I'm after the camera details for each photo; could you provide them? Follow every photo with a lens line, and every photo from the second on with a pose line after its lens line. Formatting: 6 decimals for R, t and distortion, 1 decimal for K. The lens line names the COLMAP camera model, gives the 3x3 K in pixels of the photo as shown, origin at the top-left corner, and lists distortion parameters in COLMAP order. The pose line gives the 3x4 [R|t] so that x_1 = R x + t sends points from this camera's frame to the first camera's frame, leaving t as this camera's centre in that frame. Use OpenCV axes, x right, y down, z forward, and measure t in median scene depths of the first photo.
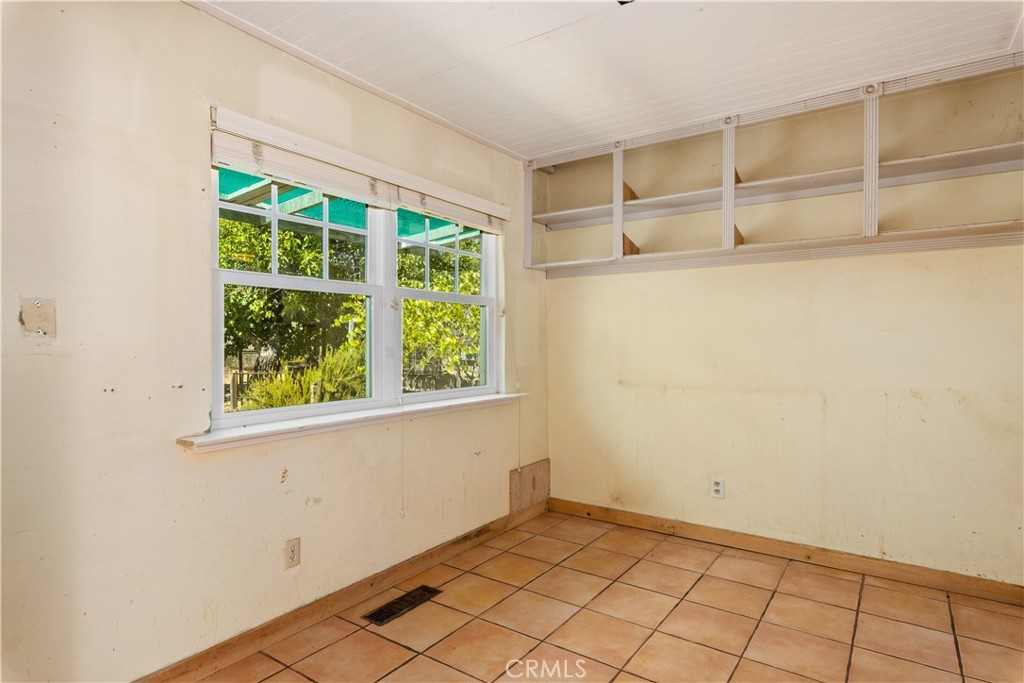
lens RADIAL K [[541.3, 0, 514.7], [0, 541.3, 338.8], [0, 0, 1]] dist [-0.000402, 0.000005]
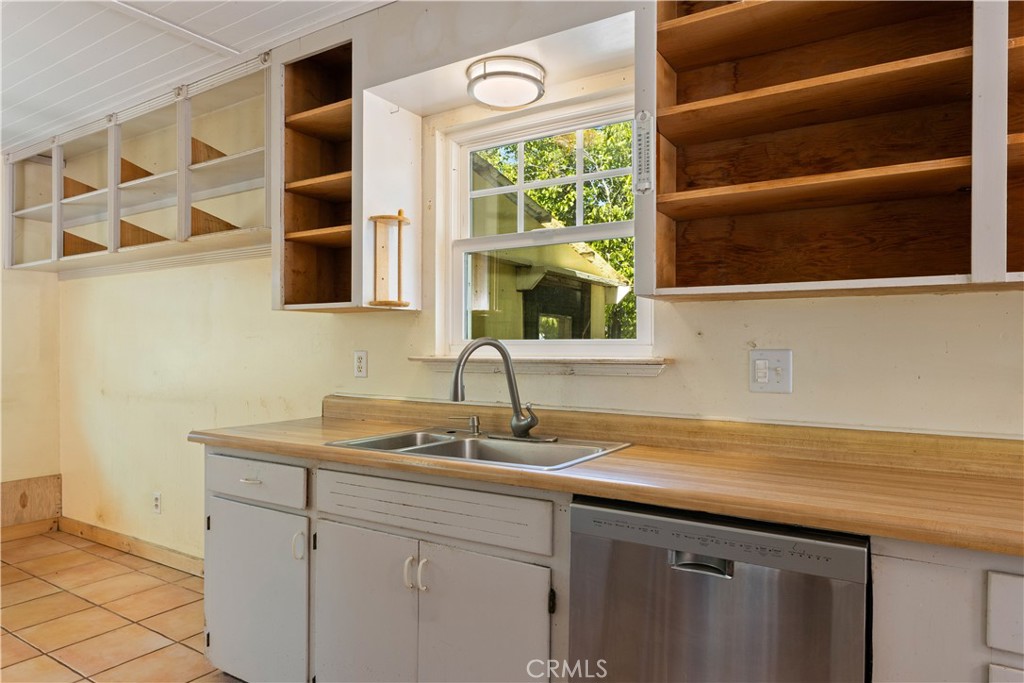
lens RADIAL K [[622.9, 0, 511.9], [0, 622.9, 348.3], [0, 0, 1]] dist [-0.006564, -0.001239]
pose [[0.998909, 0.001481, 0.046672, 0.899705], [-0.001757, 0.999981, 0.005876, -0.003332], [-0.046662, -0.005951, 0.998893, -0.112391]]
